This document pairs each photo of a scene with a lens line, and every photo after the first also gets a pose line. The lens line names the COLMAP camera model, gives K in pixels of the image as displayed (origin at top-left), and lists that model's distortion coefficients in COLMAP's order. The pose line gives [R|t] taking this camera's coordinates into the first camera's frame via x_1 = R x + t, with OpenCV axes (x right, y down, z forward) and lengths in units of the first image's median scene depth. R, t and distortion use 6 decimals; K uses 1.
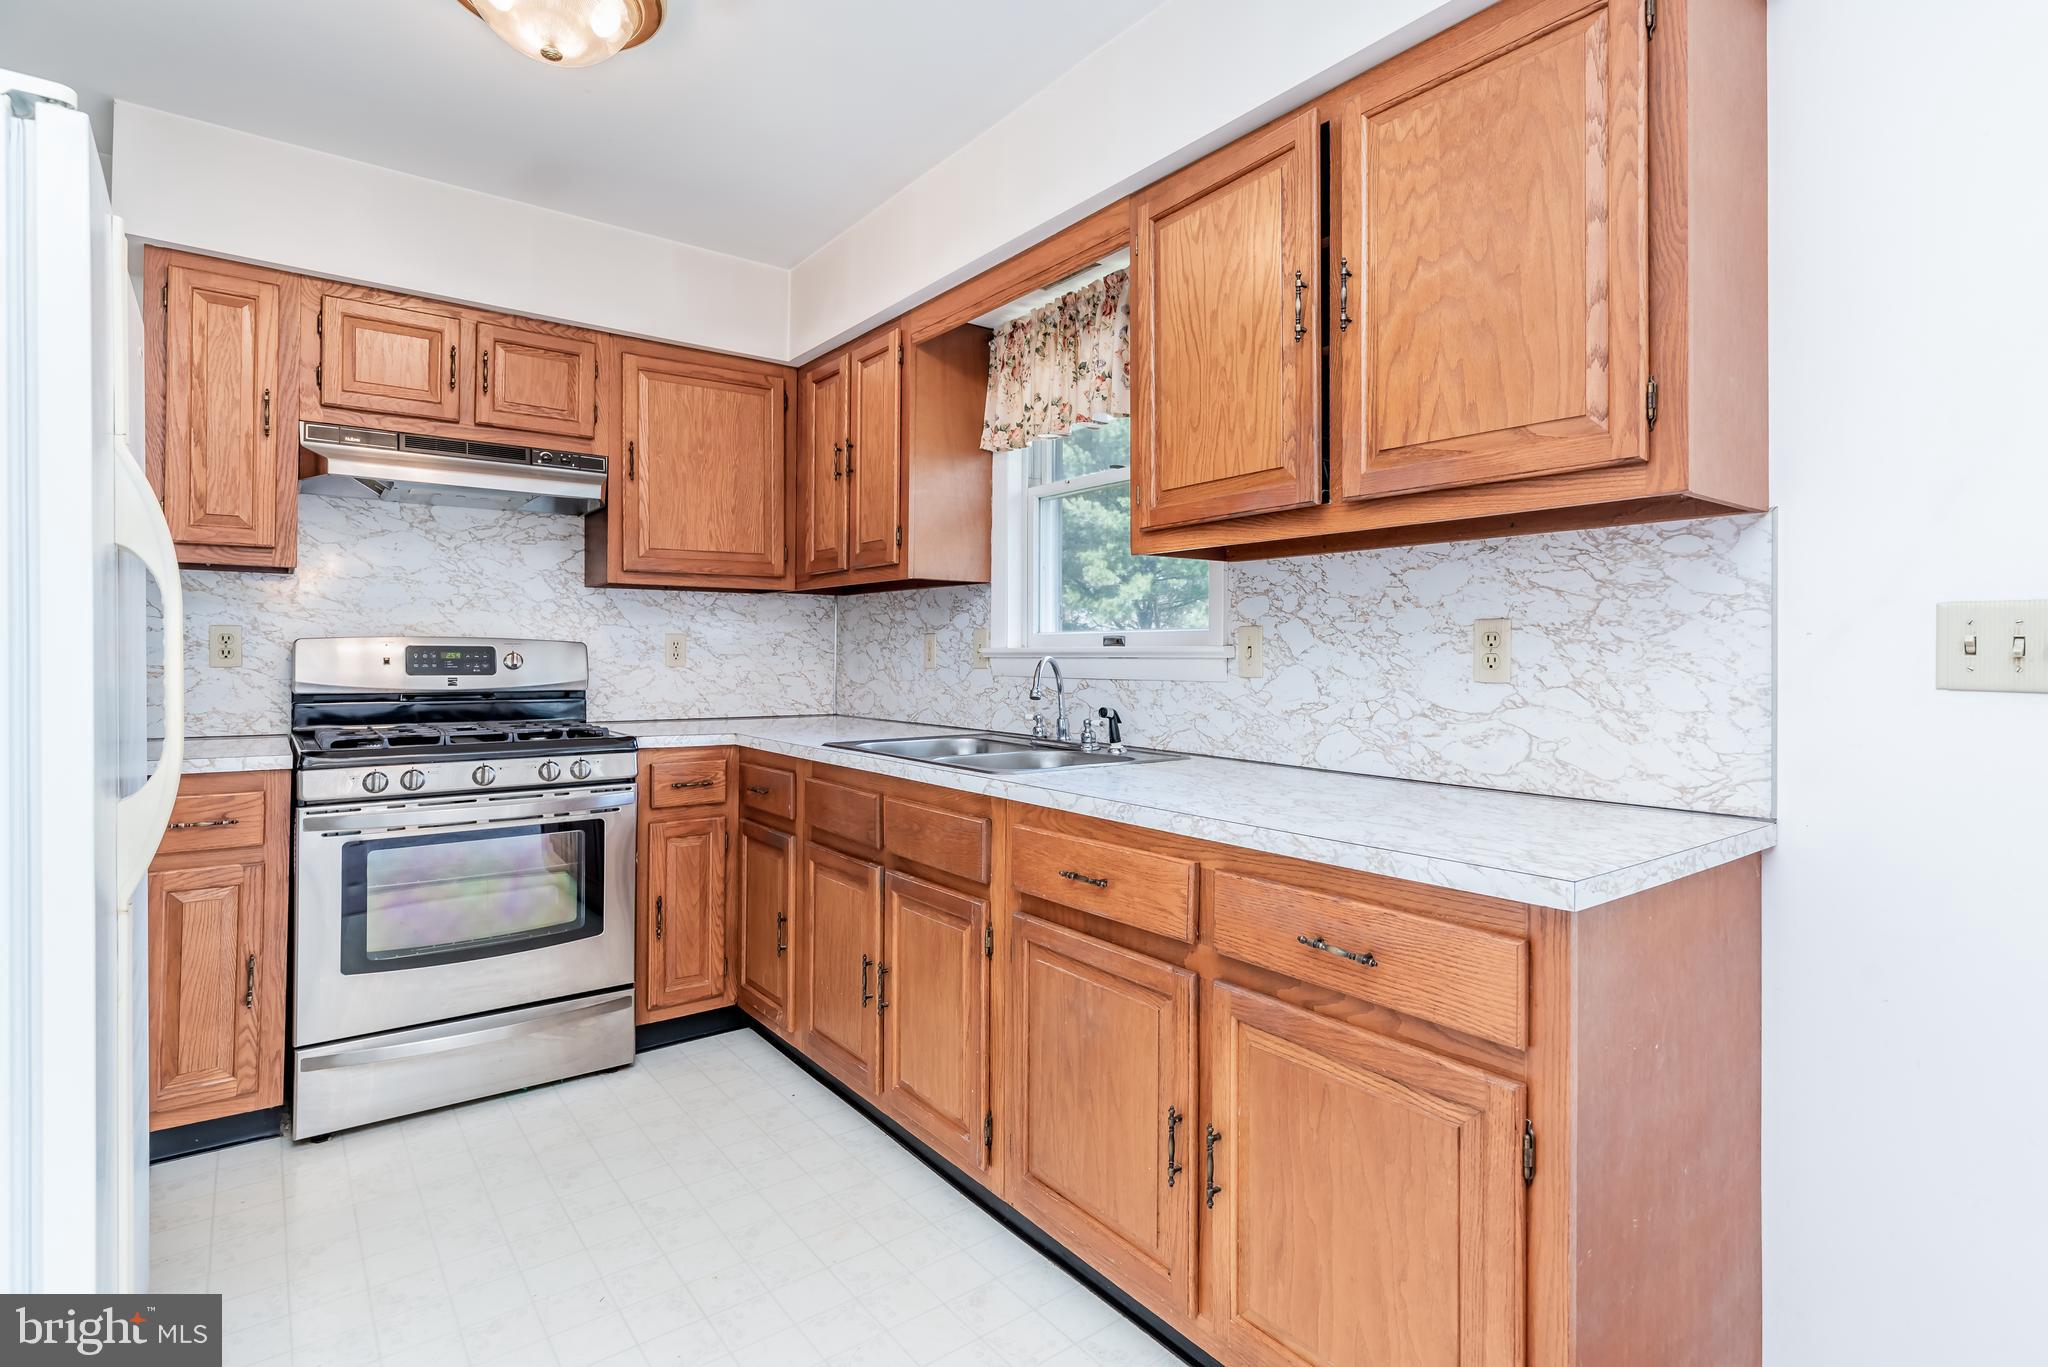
lens RADIAL K [[1021.4, 0, 1058.8], [0, 1021.4, 646.4], [0, 0, 1]] dist [0.000075, -0.000269]
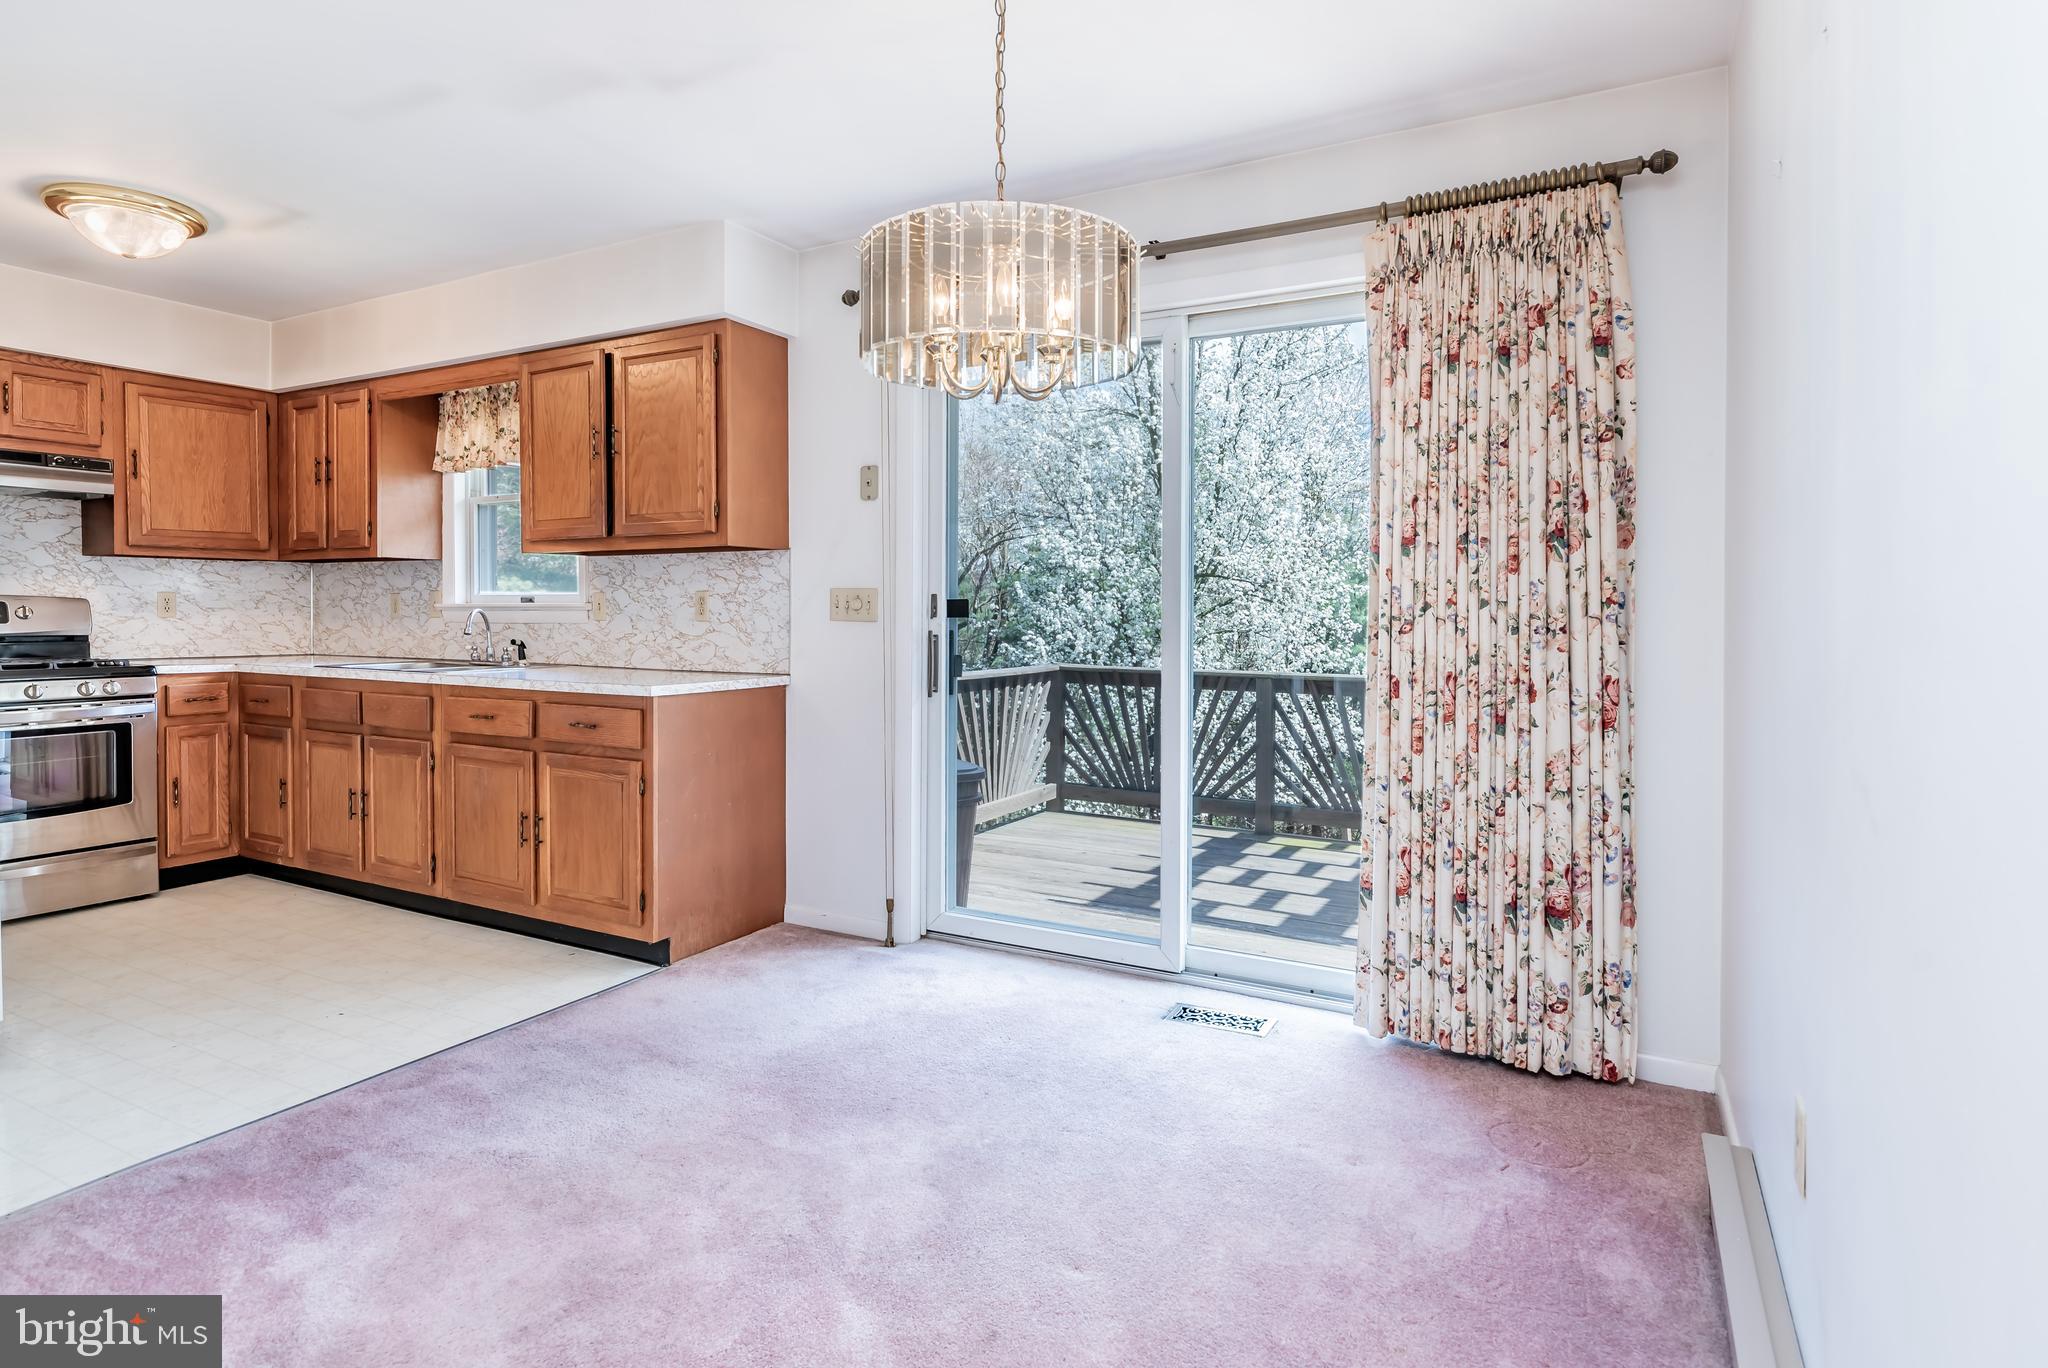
lens RADIAL K [[1053.7, 0, 1045.2], [0, 1053.7, 629.5], [0, 0, 1]] dist [-0.000527, 0.000453]
pose [[0.912871, -0.007905, 0.408171, 0.114767], [-0.003118, 0.999648, 0.026332, -0.004175], [-0.408236, -0.025310, 0.912526, -0.811229]]
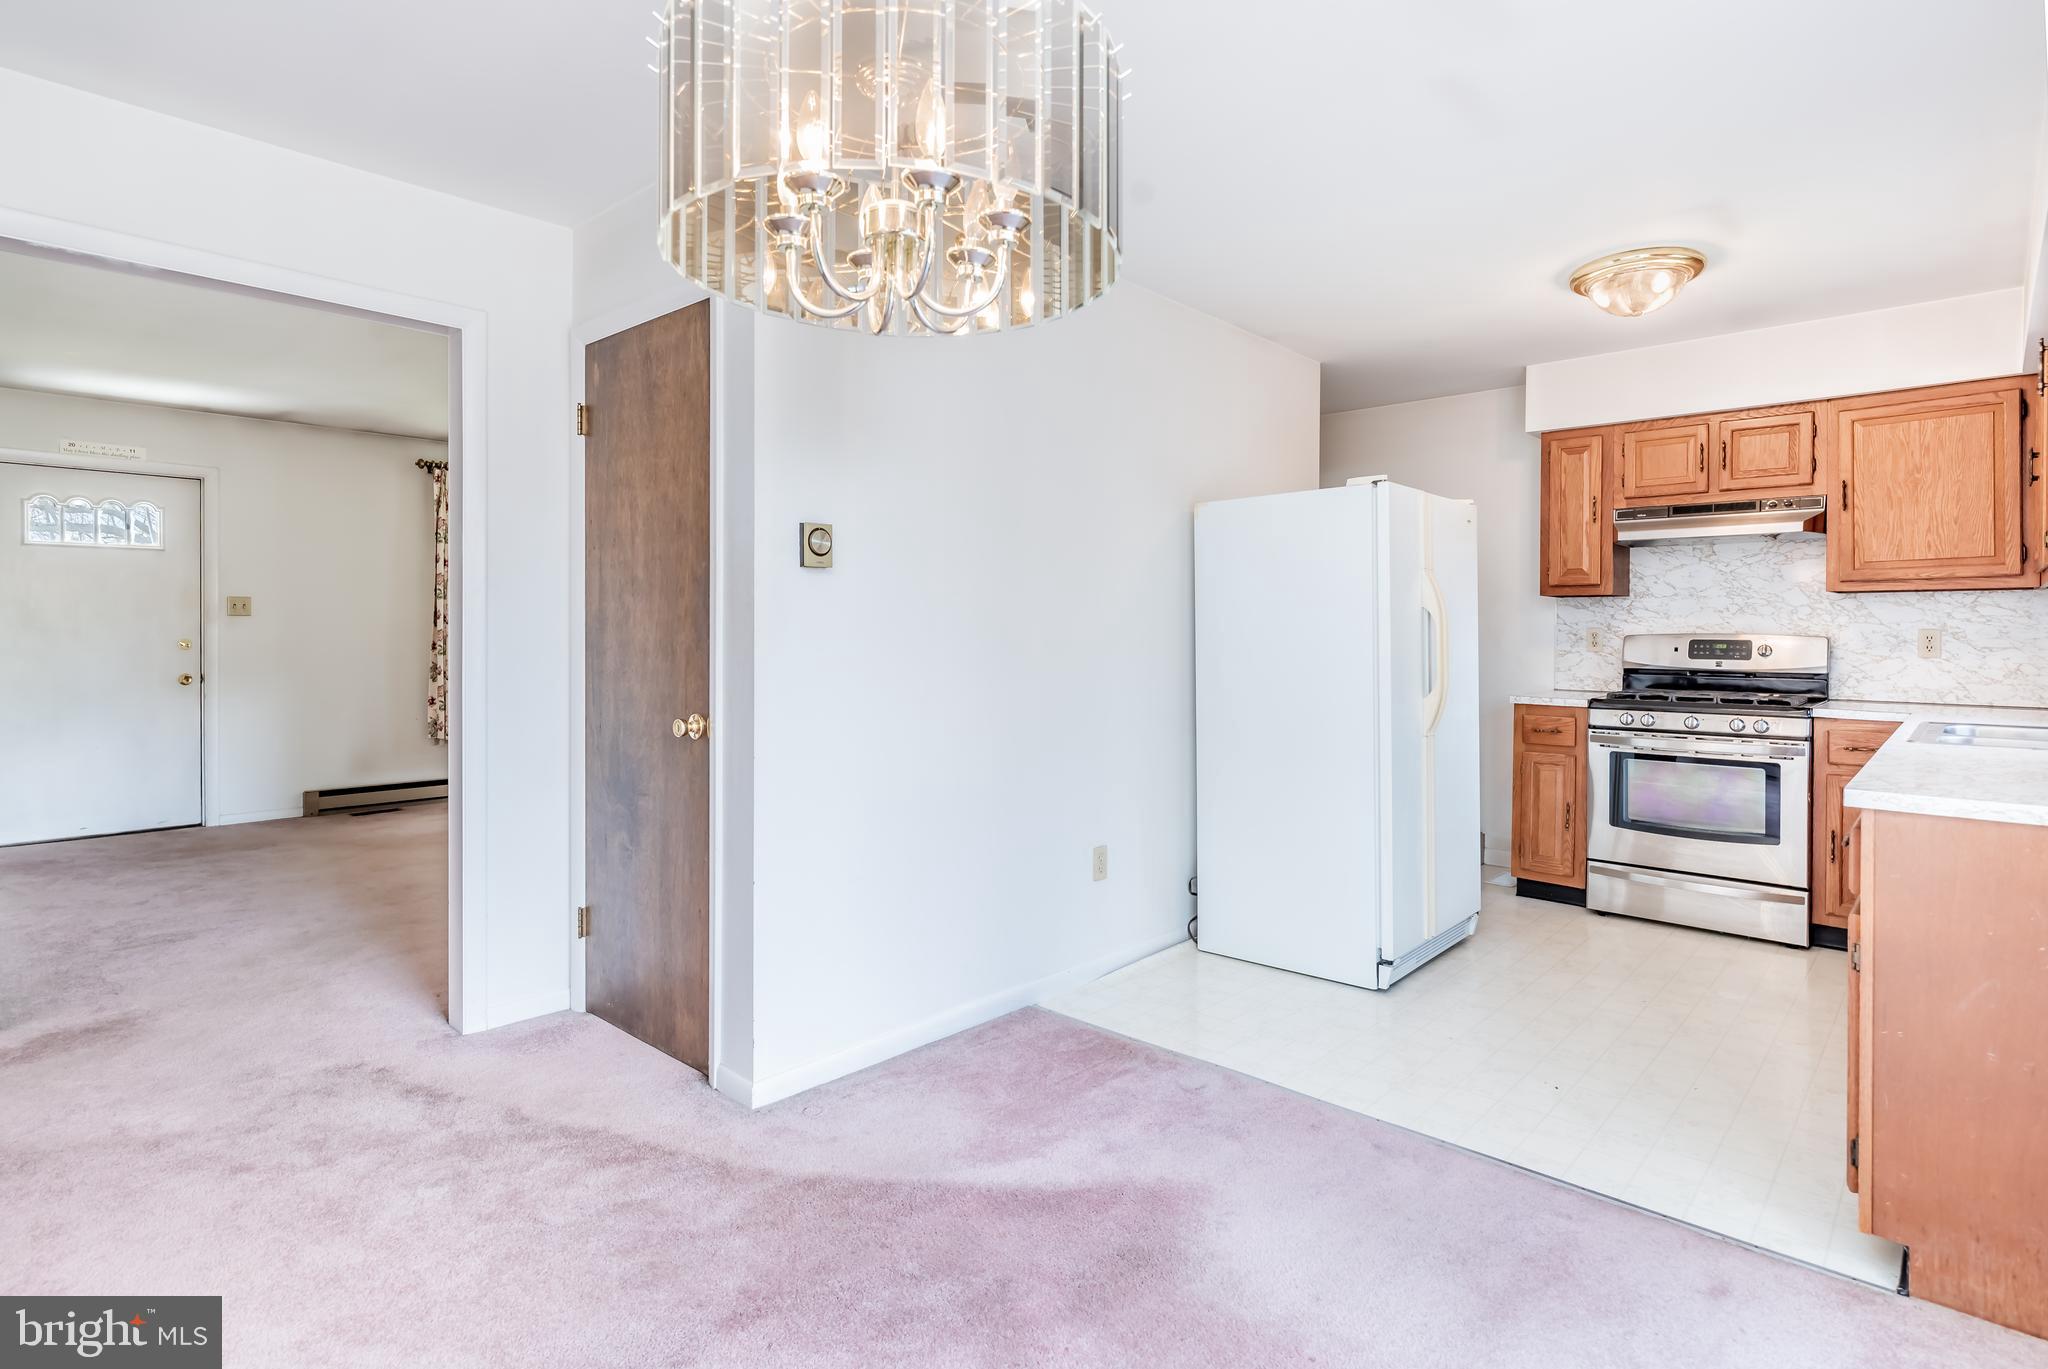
lens RADIAL K [[1053.7, 0, 1045.2], [0, 1053.7, 630.0], [0, 0, 1]] dist [-0.000527, 0.000453]
pose [[0.172916, -0.004474, -0.984926, 0.756430], [0.003353, 0.999987, -0.003954, -0.012044], [0.984931, -0.002618, 0.172929, -0.229317]]
